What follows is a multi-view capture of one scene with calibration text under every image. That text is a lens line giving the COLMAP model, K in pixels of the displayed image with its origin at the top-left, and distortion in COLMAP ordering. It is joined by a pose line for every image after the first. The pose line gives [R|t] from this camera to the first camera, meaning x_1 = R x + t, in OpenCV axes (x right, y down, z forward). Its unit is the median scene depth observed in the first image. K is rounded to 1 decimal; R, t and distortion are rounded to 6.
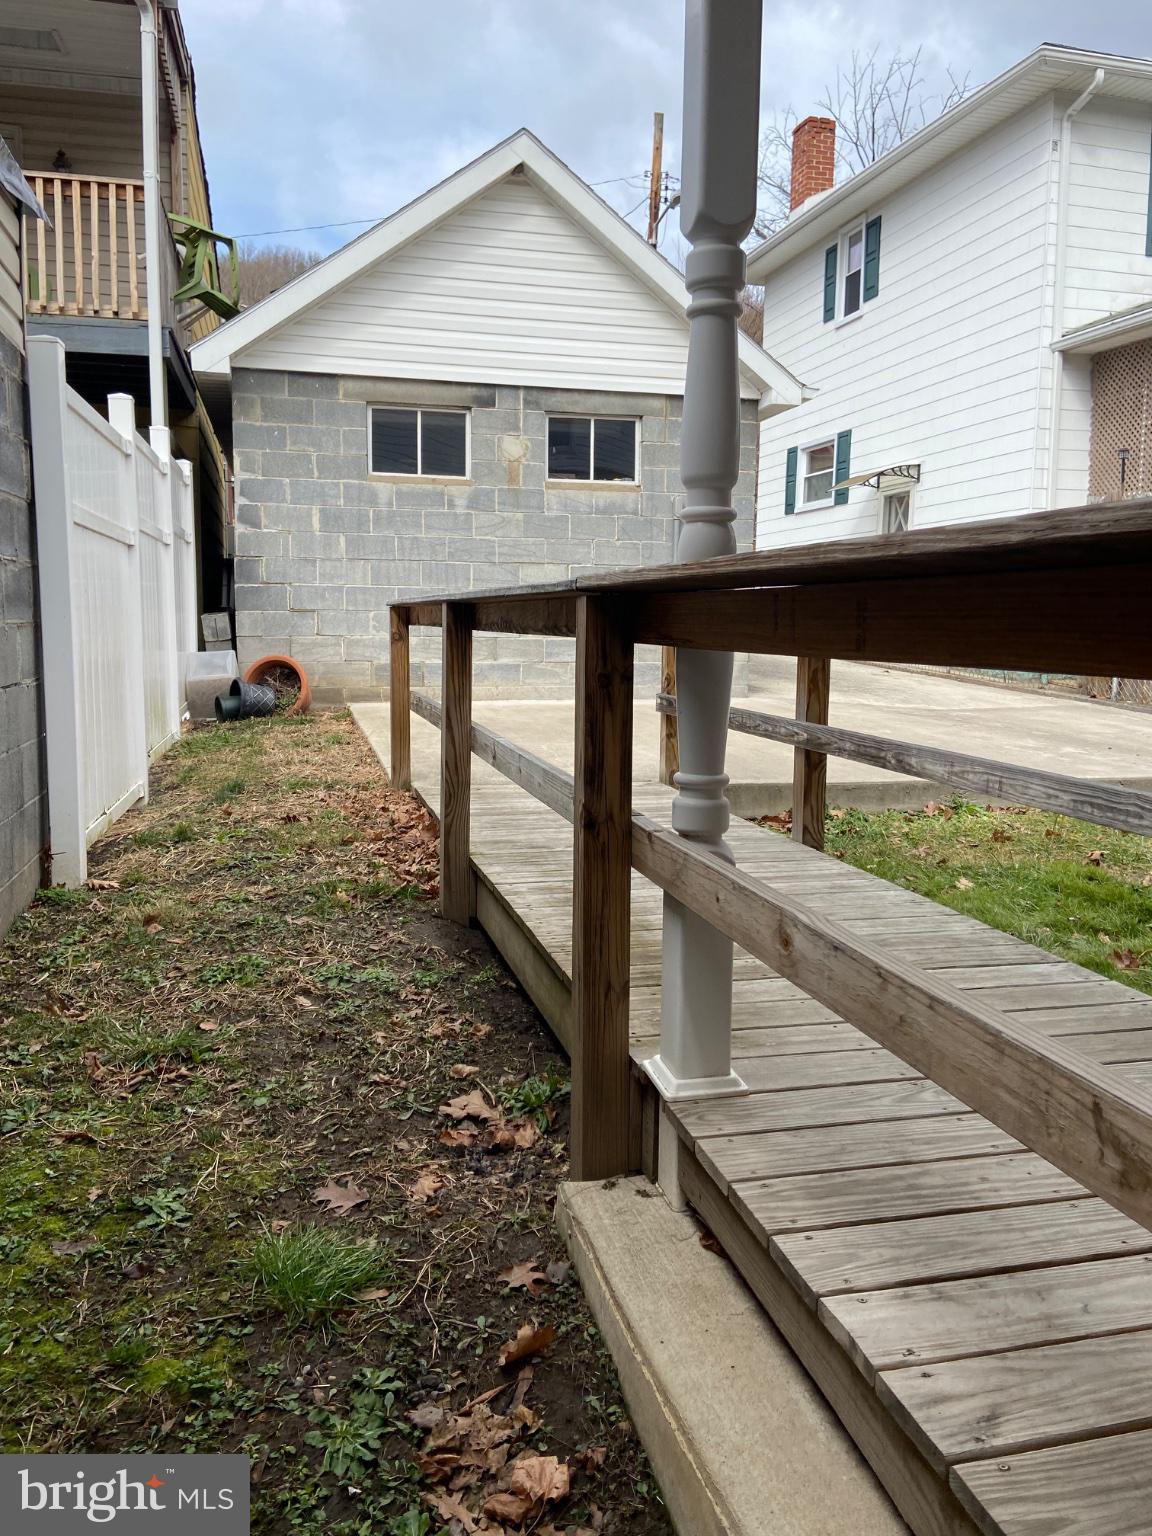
lens RADIAL K [[1155.7, 0, 573.8], [0, 1155.7, 769.0], [0, 0, 1]] dist [0.086347, -0.022802]
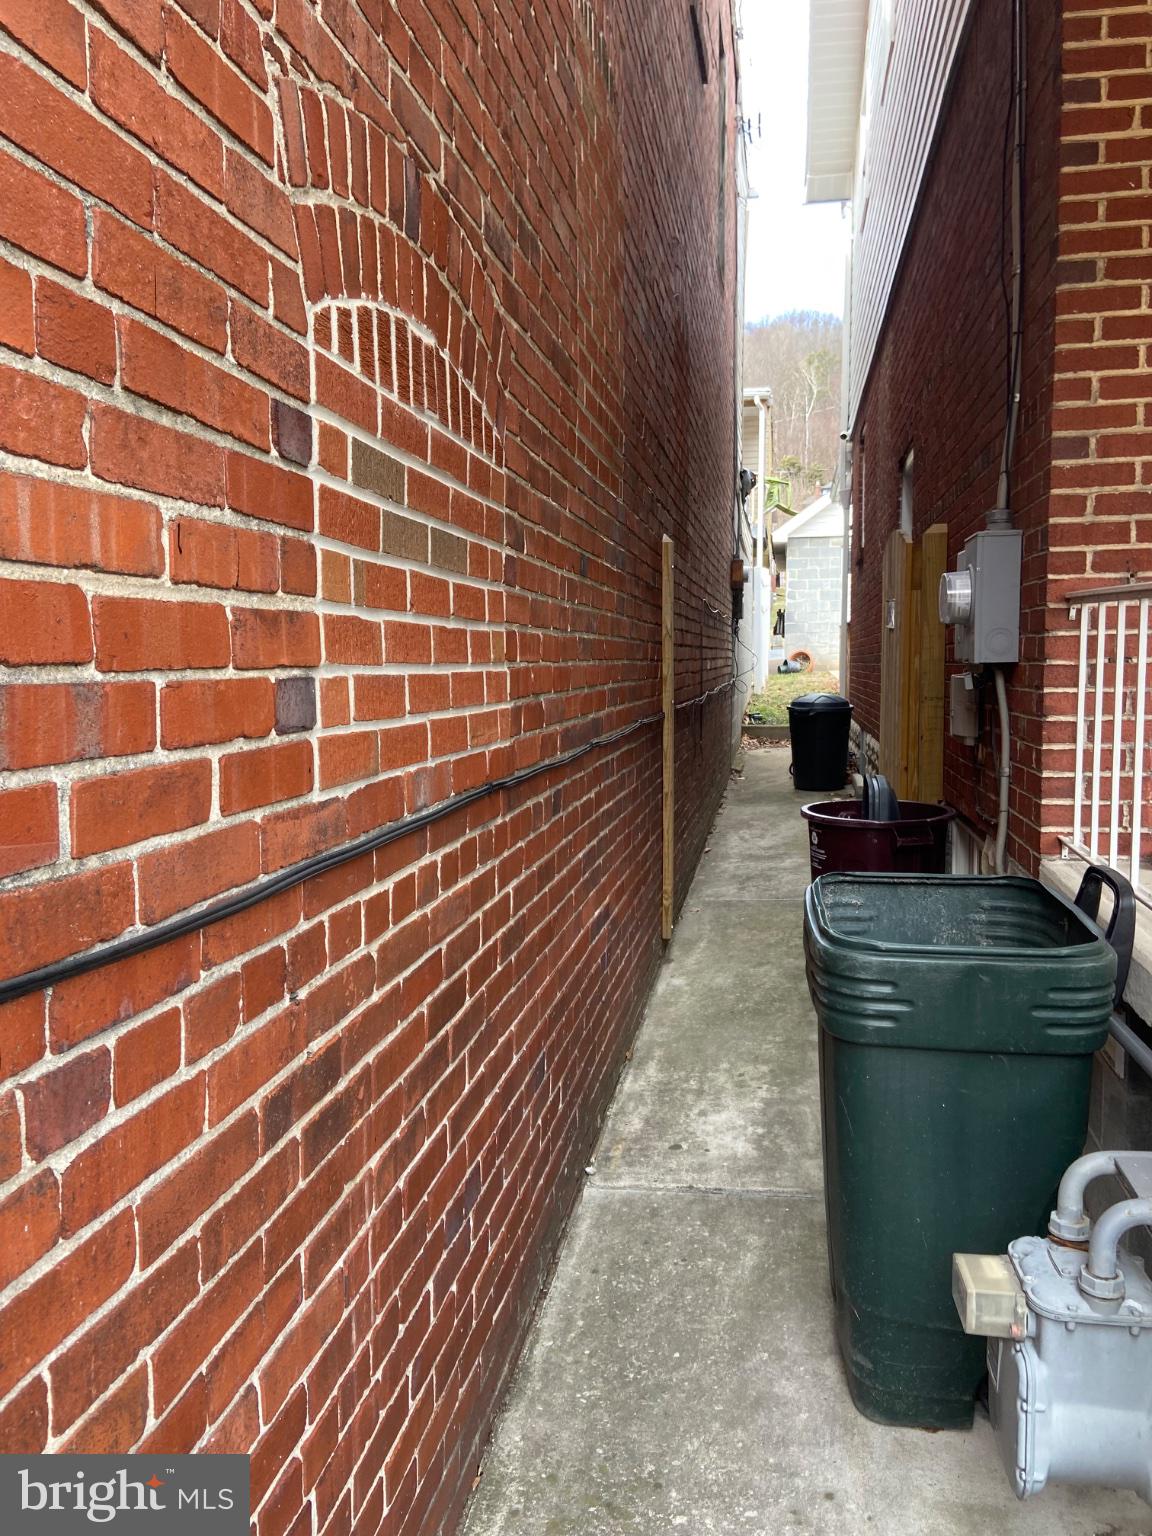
lens RADIAL K [[1155.7, 0, 579.7], [0, 1155.7, 766.5], [0, 0, 1]] dist [0.086347, -0.022802]
pose [[0.916618, 0.013125, -0.399549, 0.320756], [-0.032000, 0.998663, -0.040606, 0.278508], [0.398482, 0.050006, 0.915812, -1.520405]]
